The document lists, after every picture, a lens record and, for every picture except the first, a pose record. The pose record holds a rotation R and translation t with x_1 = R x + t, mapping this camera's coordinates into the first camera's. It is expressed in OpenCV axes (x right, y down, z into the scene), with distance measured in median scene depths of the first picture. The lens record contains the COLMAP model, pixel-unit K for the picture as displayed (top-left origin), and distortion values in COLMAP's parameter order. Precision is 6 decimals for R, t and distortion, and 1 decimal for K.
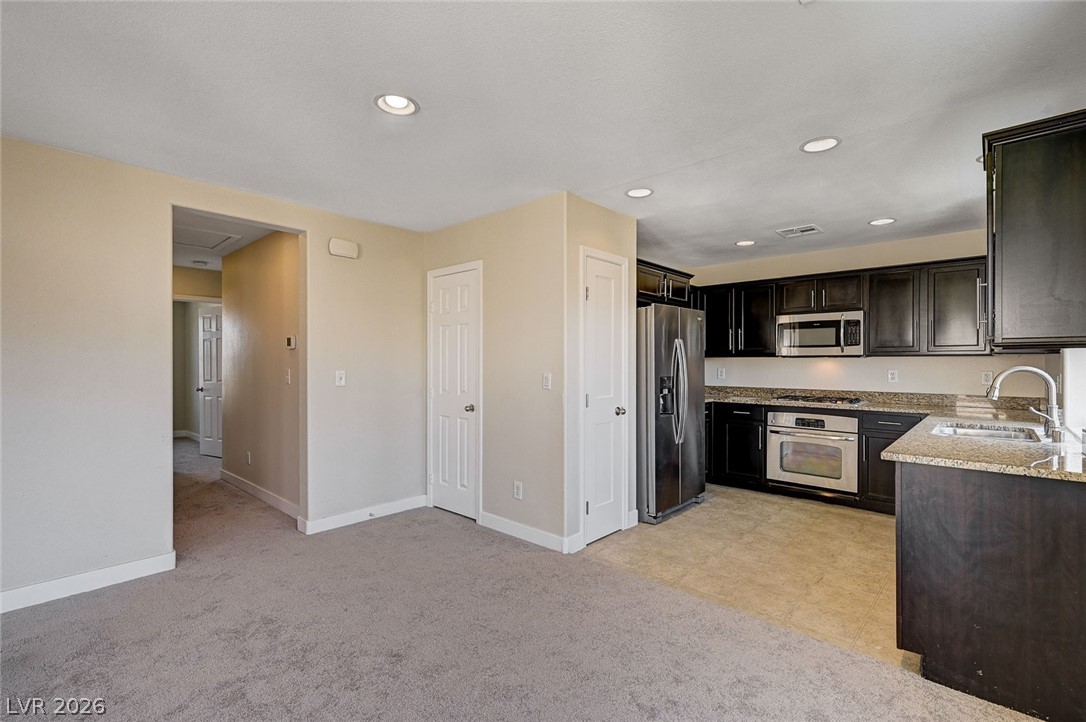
lens RADIAL K [[491.4, 0, 543.0], [0, 491.4, 361.0], [0, 0, 1]] dist [0.001080, 0.000261]
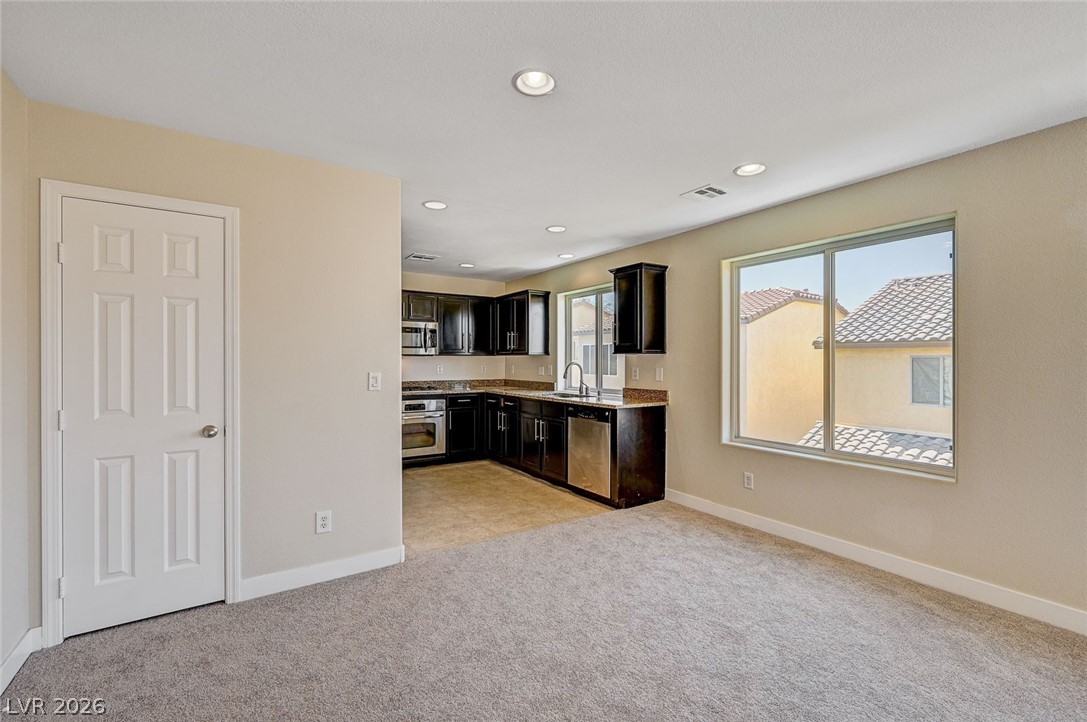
lens RADIAL K [[467.4, 0, 549.7], [0, 467.4, 361.2], [0, 0, 1]] dist [-0.000462, 0.000017]
pose [[0.237706, -0.004244, 0.971328, -0.564128], [-0.001662, 0.999987, 0.004776, 0.000069], [-0.971336, -0.002750, 0.237696, 0.380138]]
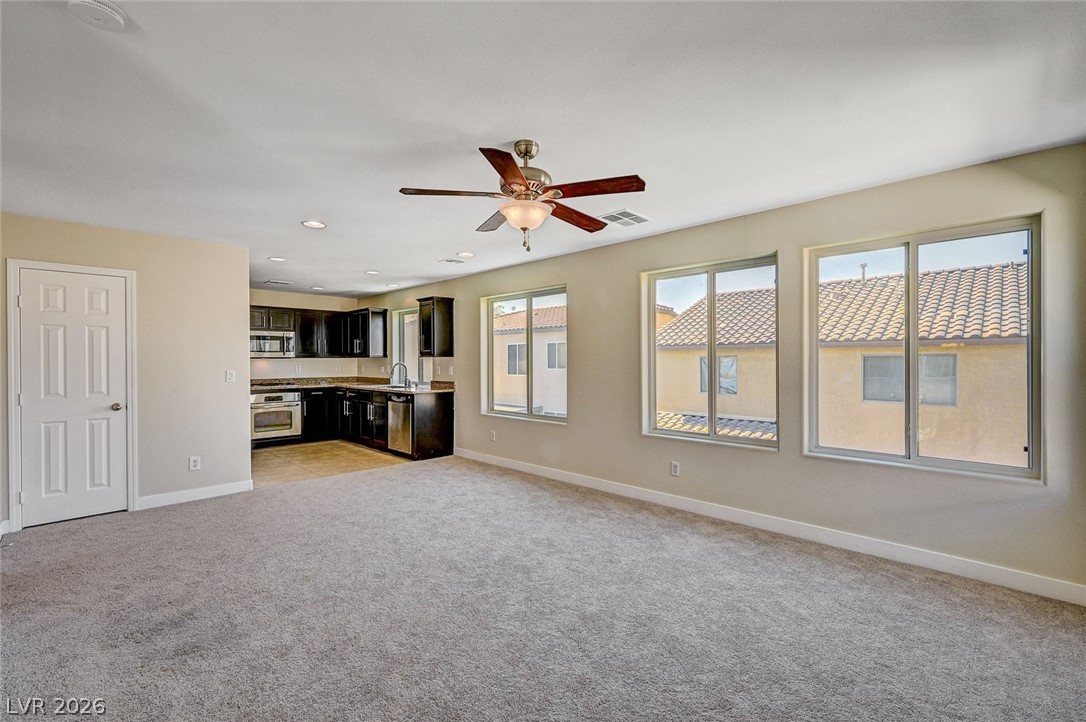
lens RADIAL K [[466.9, 0, 549.2], [0, 466.9, 361.2], [0, 0, 1]] dist [-0.000462, 0.000017]
pose [[0.034921, -0.006140, 0.999371, -0.997952], [0.002287, 0.999979, 0.006064, -0.006085], [-0.999387, 0.002074, 0.034934, 0.030332]]
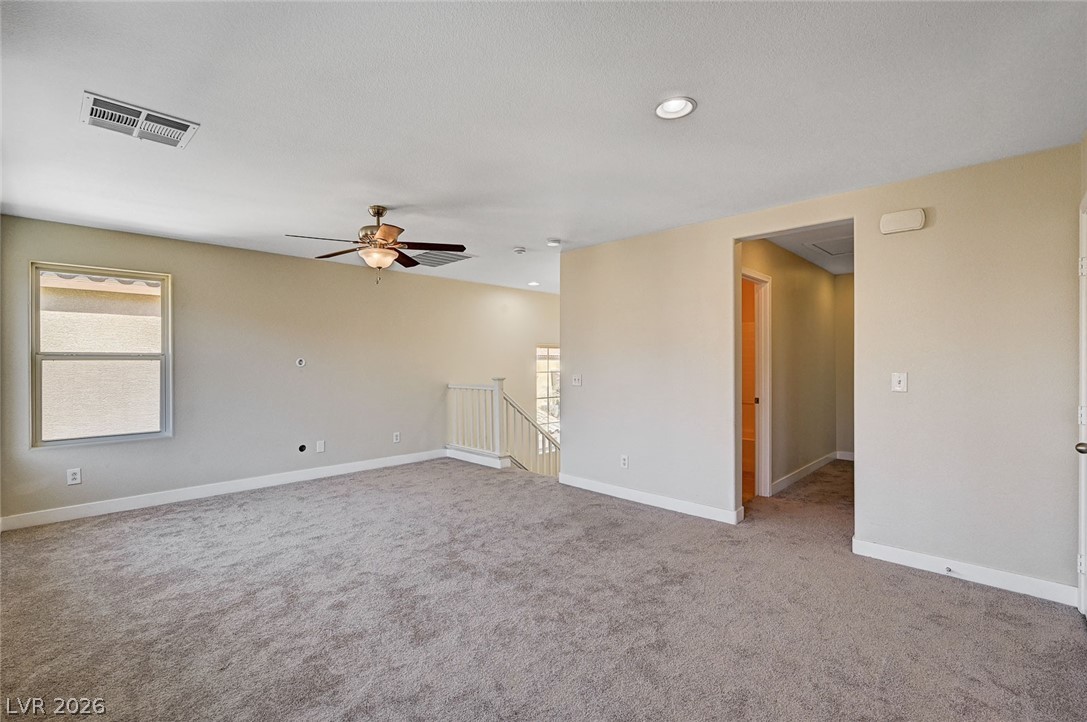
lens RADIAL K [[476.6, 0, 548.7], [0, 476.6, 364.1], [0, 0, 1]] dist [-0.001931, 0.000186]
pose [[-0.029856, 0.002478, -0.999551, 0.344015], [0.004989, 0.999985, 0.002330, 0.000225], [0.999542, -0.004917, -0.029867, 0.385254]]
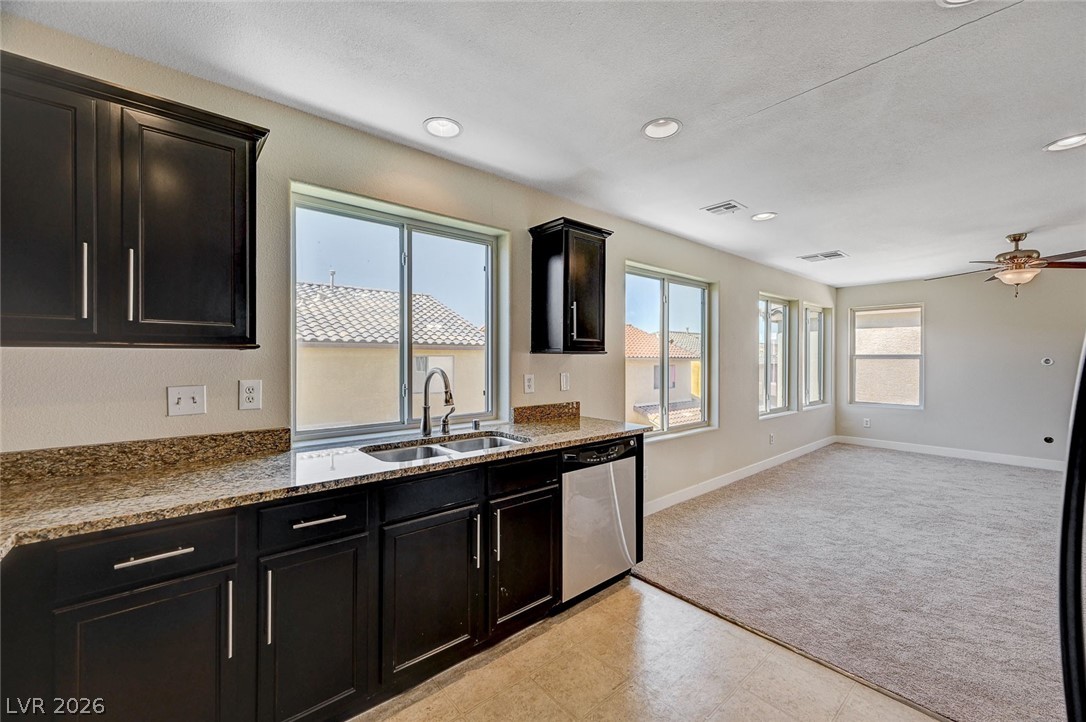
lens RADIAL K [[440.1, 0, 543.0], [0, 440.1, 361.0], [0, 0, 1]] dist [0.011082, -0.000352]
pose [[-0.993576, -0.006708, 0.112971, 0.405919], [-0.006157, 0.999967, 0.005223, -0.003890], [-0.113002, 0.004494, -0.993585, 1.084306]]
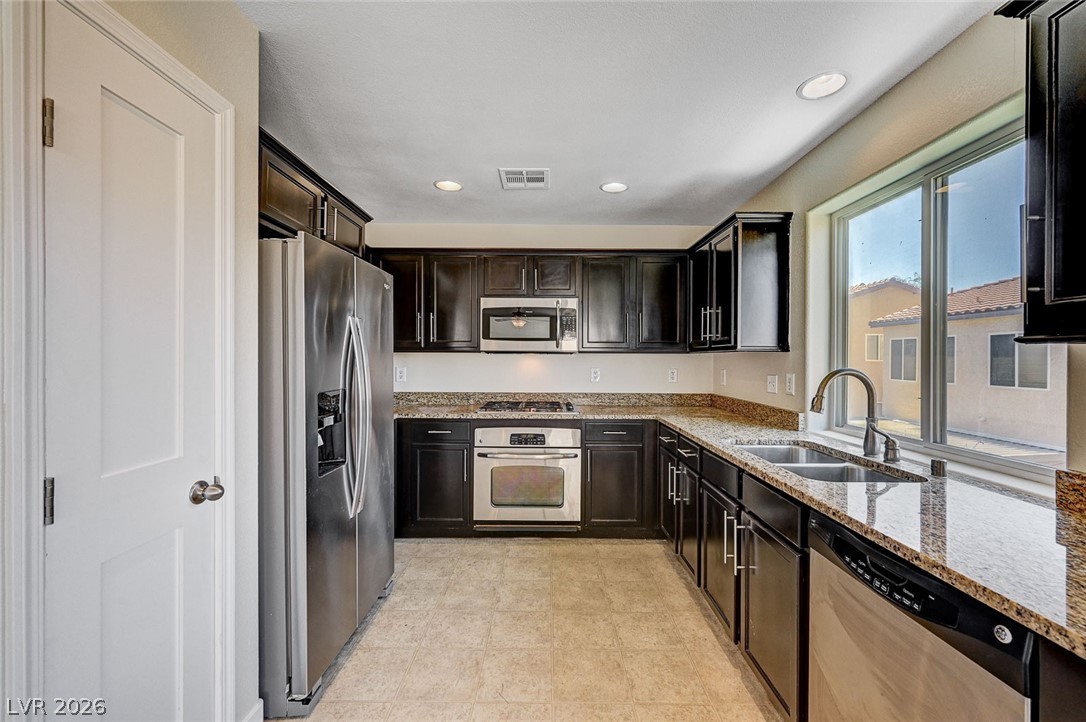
lens RADIAL K [[442.8, 0, 546.9], [0, 442.8, 360.1], [0, 0, 1]] dist [-0.000058, 0.000121]
pose [[0.735044, -0.002617, 0.678014, 0.100666], [-0.003567, 0.999964, 0.007726, -0.002715], [-0.678010, -0.008098, 0.735008, 0.485024]]
